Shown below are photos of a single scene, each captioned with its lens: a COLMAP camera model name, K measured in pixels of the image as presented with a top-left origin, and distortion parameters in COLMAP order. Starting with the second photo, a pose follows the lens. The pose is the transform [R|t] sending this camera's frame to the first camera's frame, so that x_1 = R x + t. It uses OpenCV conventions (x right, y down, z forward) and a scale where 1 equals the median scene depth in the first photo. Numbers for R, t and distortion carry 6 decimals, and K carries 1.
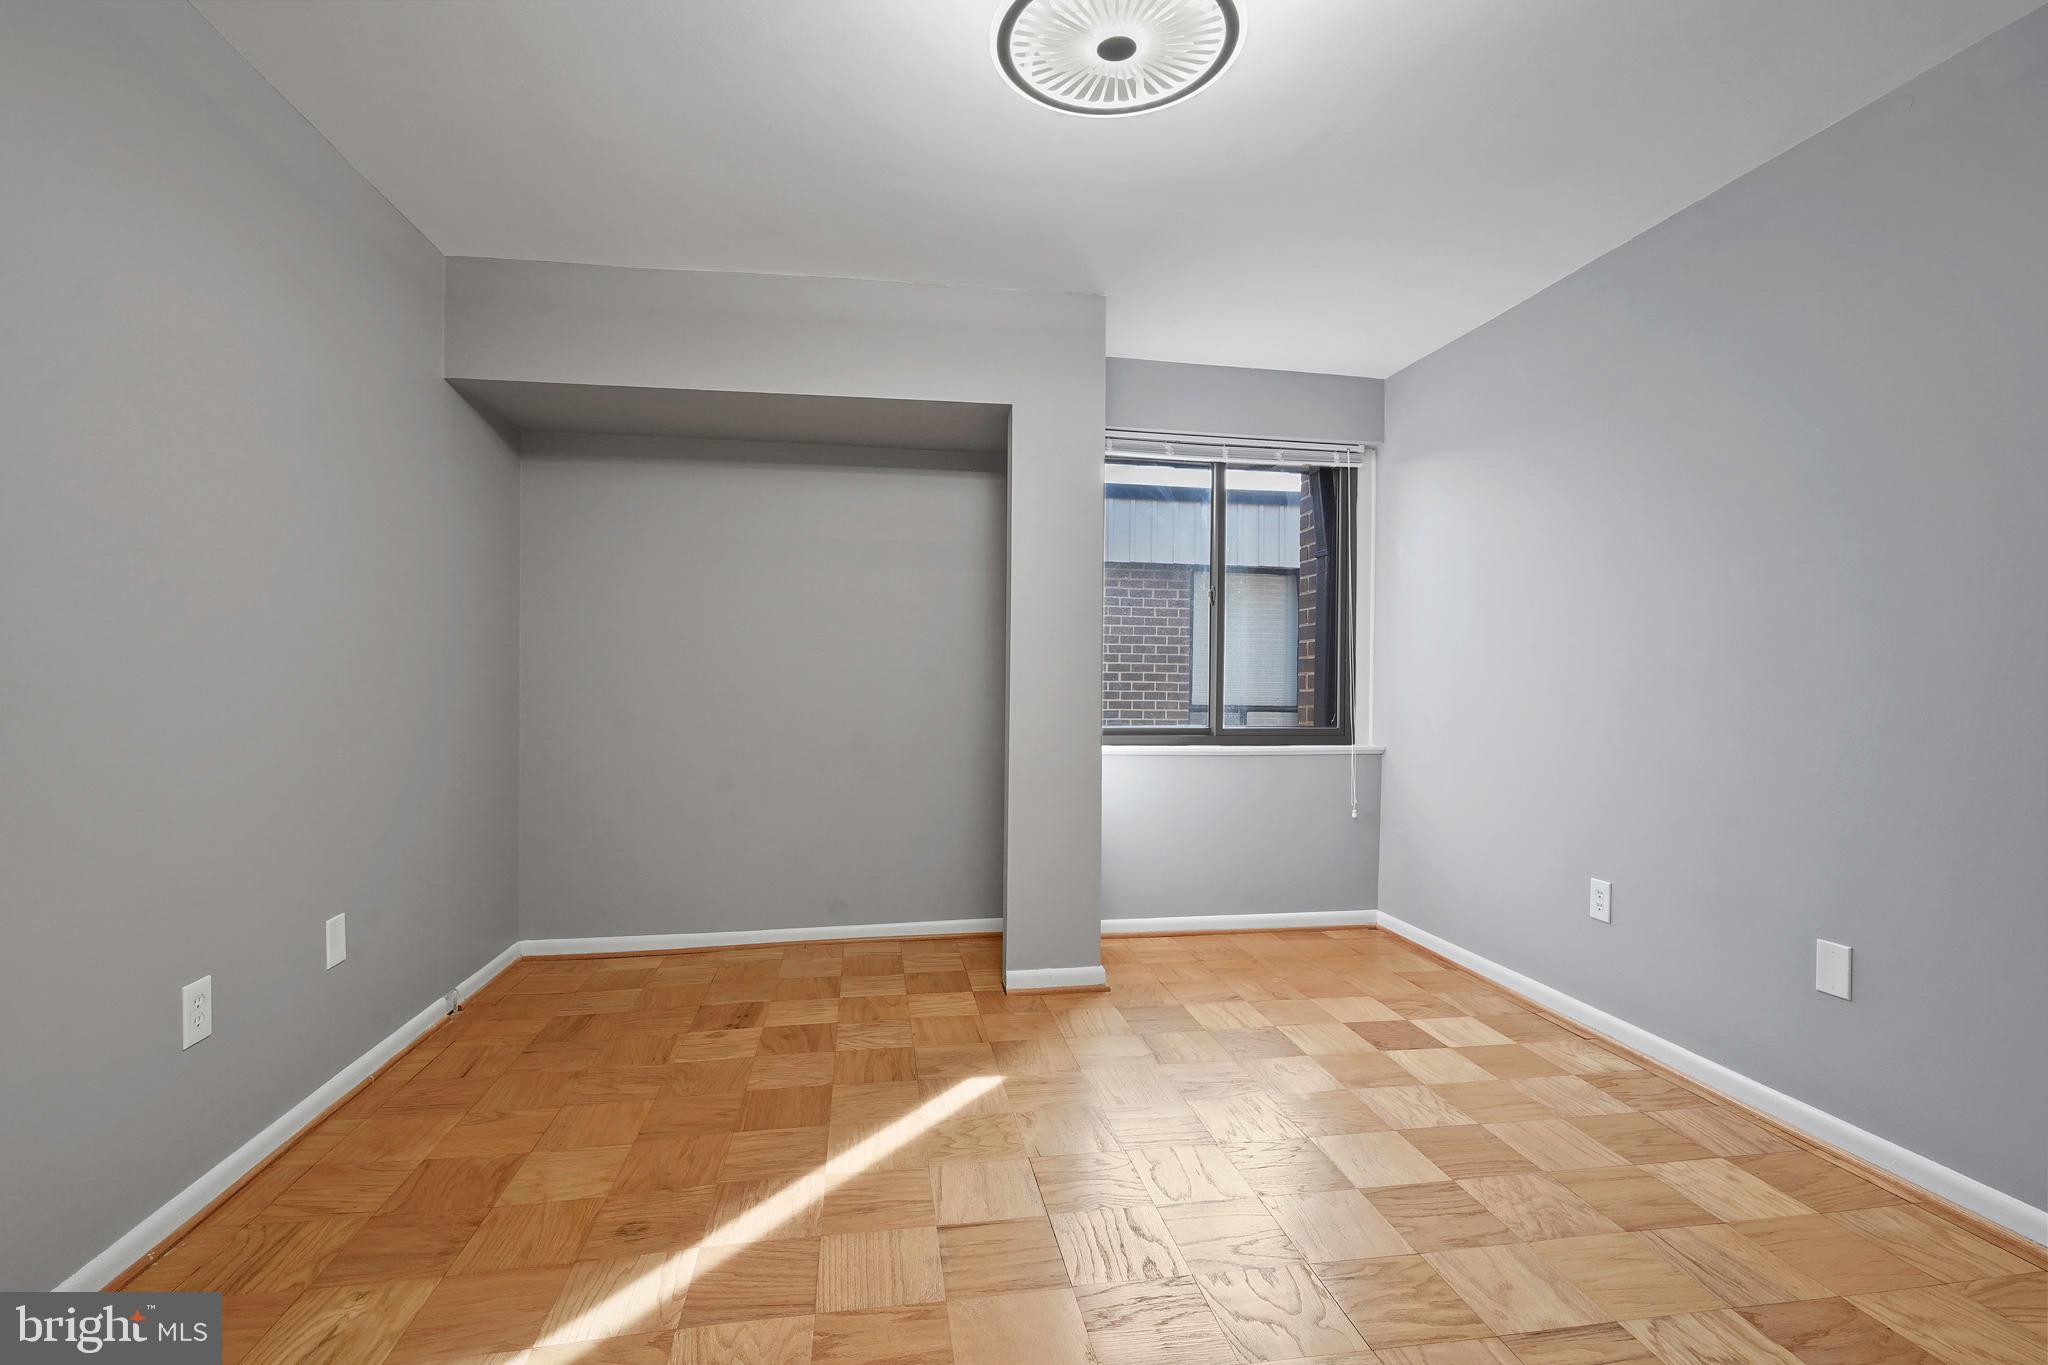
lens RADIAL K [[928.7, 0, 1016.7], [0, 928.7, 681.8], [0, 0, 1]] dist [-0.002620, 0.002181]
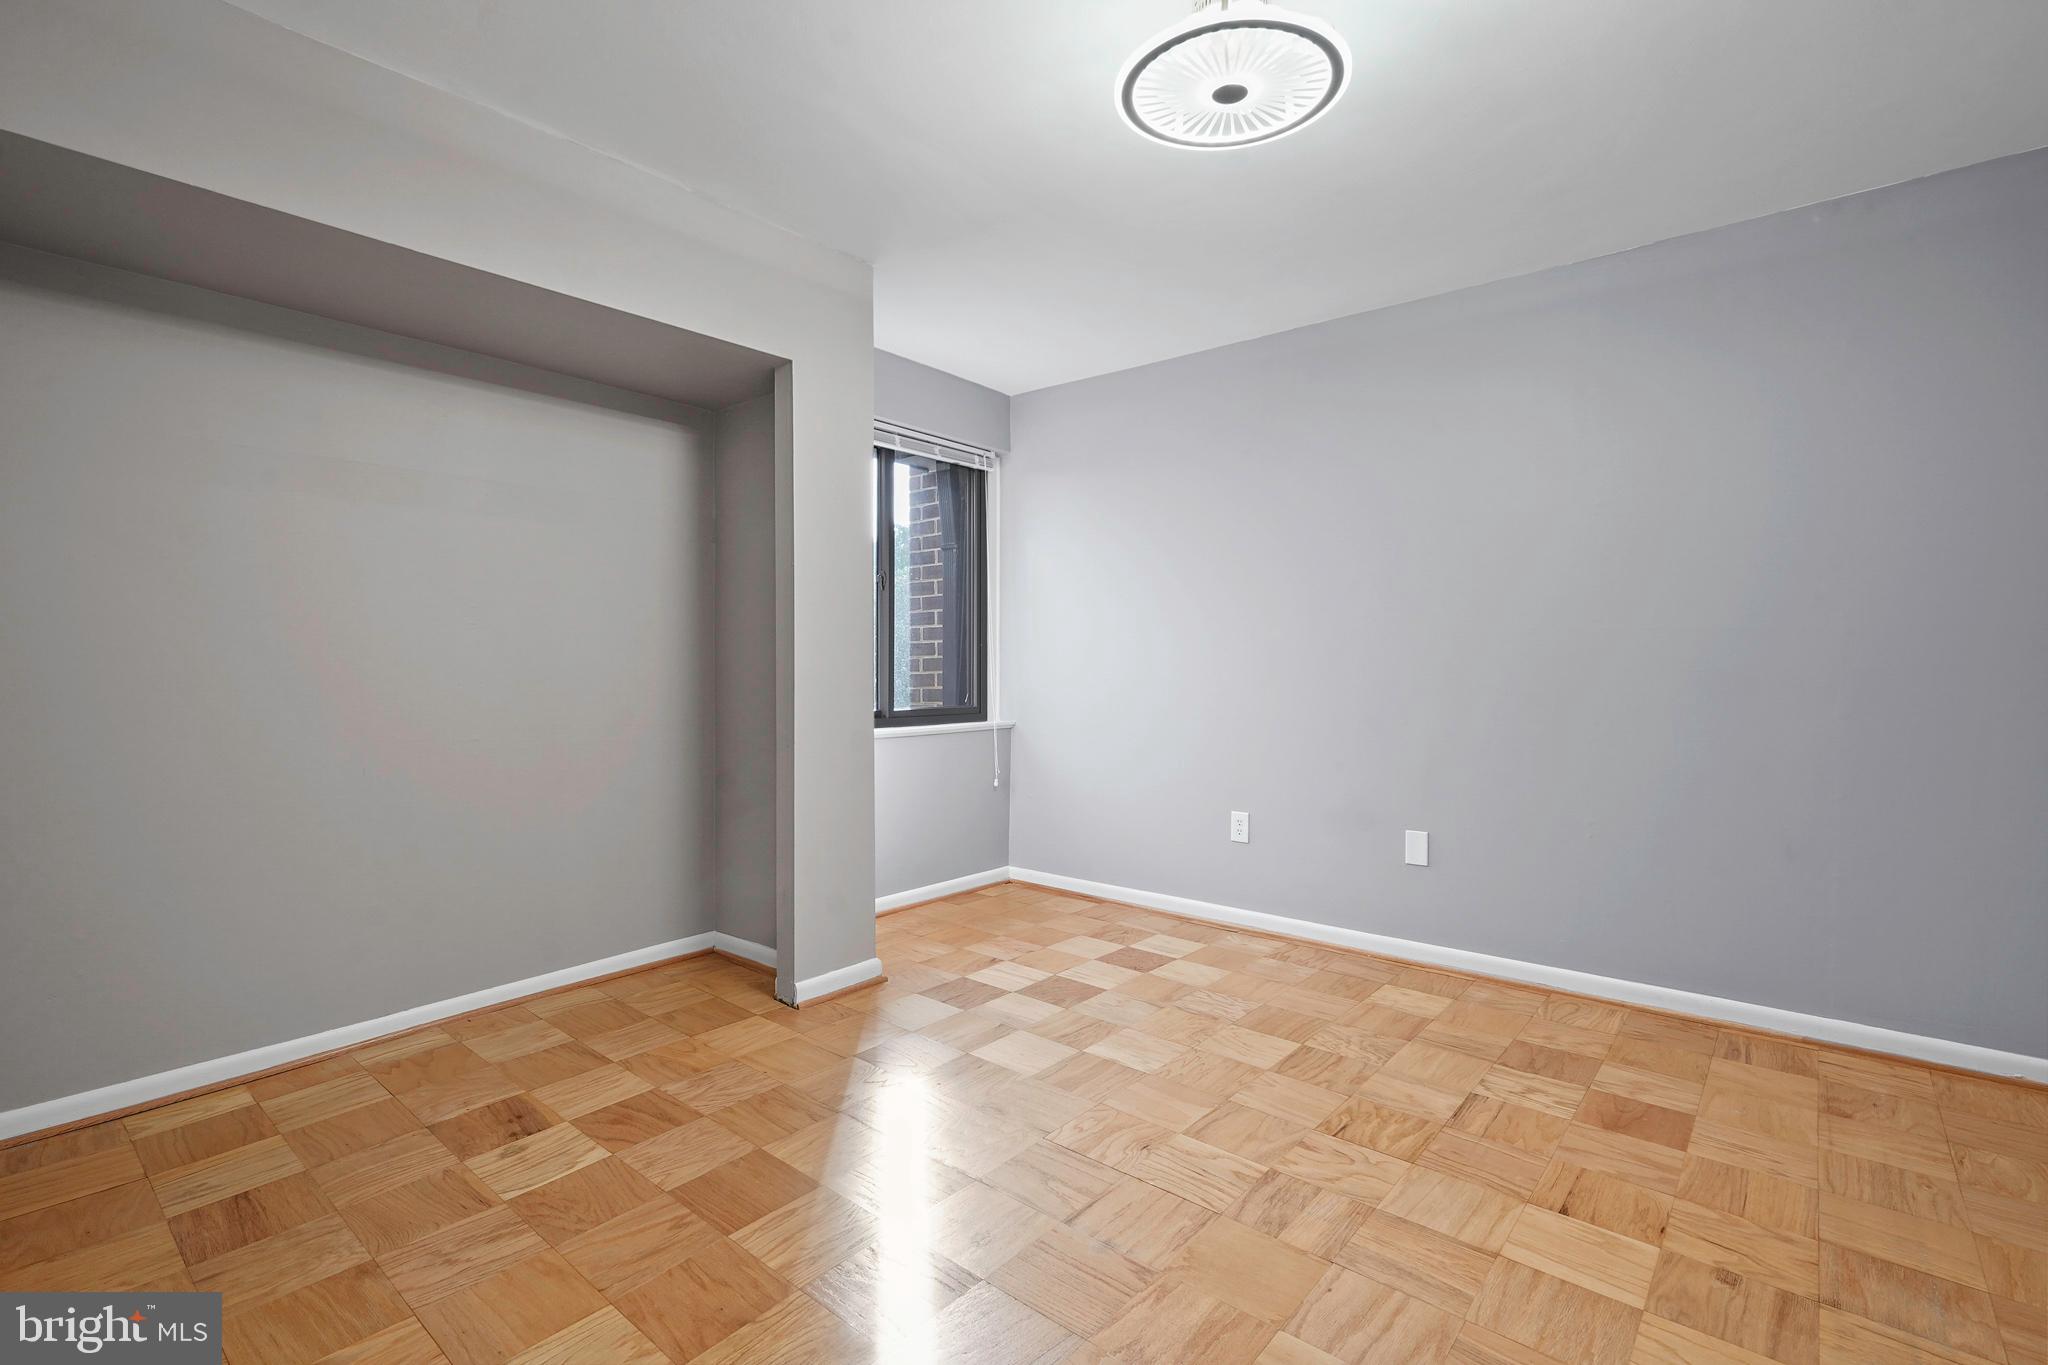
lens RADIAL K [[928.7, 0, 1016.7], [0, 928.7, 681.8], [0, 0, 1]] dist [-0.002620, 0.002181]
pose [[0.764778, -0.015695, 0.644103, -0.435075], [0.004073, 0.999801, 0.019527, -0.001483], [-0.644281, -0.012310, 0.764690, 0.169665]]
